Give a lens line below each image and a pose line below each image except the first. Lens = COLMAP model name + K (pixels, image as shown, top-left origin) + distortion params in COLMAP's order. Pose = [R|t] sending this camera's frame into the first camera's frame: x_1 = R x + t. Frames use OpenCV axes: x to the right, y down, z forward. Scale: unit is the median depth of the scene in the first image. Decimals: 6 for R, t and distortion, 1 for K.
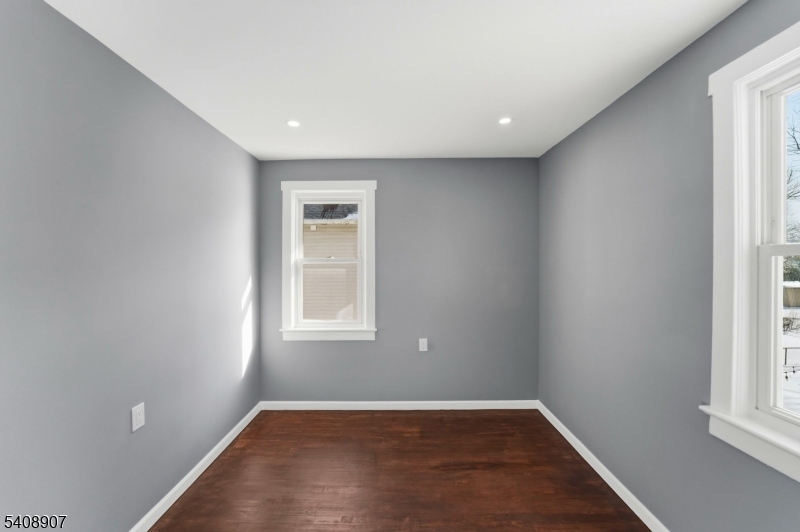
lens RADIAL K [[324.7, 0, 396.6], [0, 324.7, 264.1], [0, 0, 1]] dist [-0.017445, -0.000188]
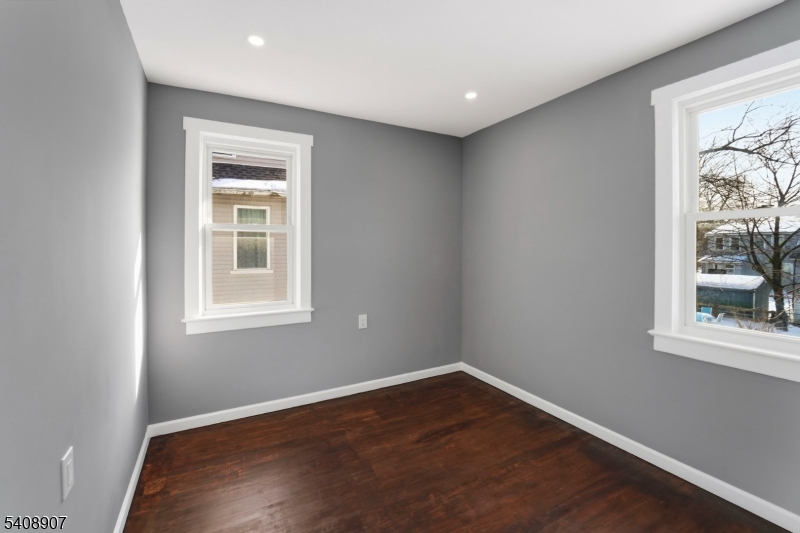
lens RADIAL K [[343.7, 0, 391.1], [0, 343.7, 247.2], [0, 0, 1]] dist [-0.014351, -0.000306]
pose [[0.880035, 0.001842, 0.474906, -0.347405], [-0.001336, 0.999998, -0.001403, 0.043965], [-0.474907, 0.000600, 0.880036, 0.113438]]
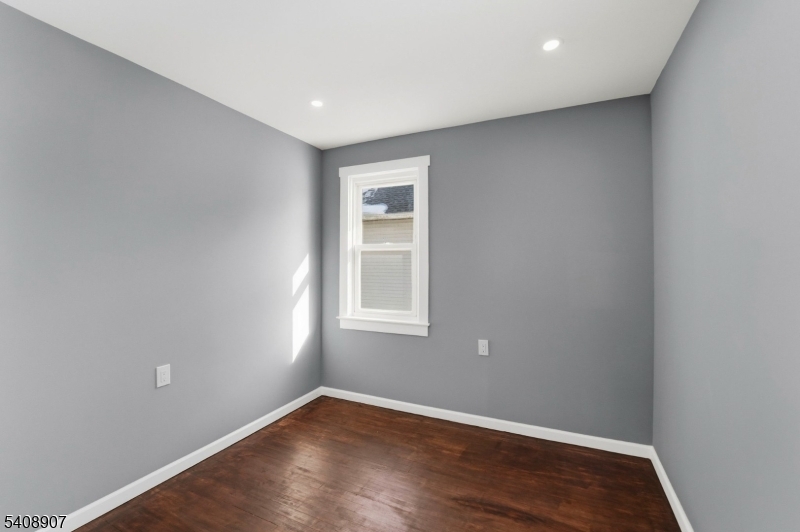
lens RADIAL K [[341.3, 0, 399.5], [0, 341.3, 256.3], [0, 0, 1]] dist [-0.020717, -0.000529]
pose [[0.908593, -0.002746, -0.417674, 0.278439], [-0.003227, 0.999902, -0.013594, 0.035008], [0.417670, 0.013699, 0.908495, 0.142220]]
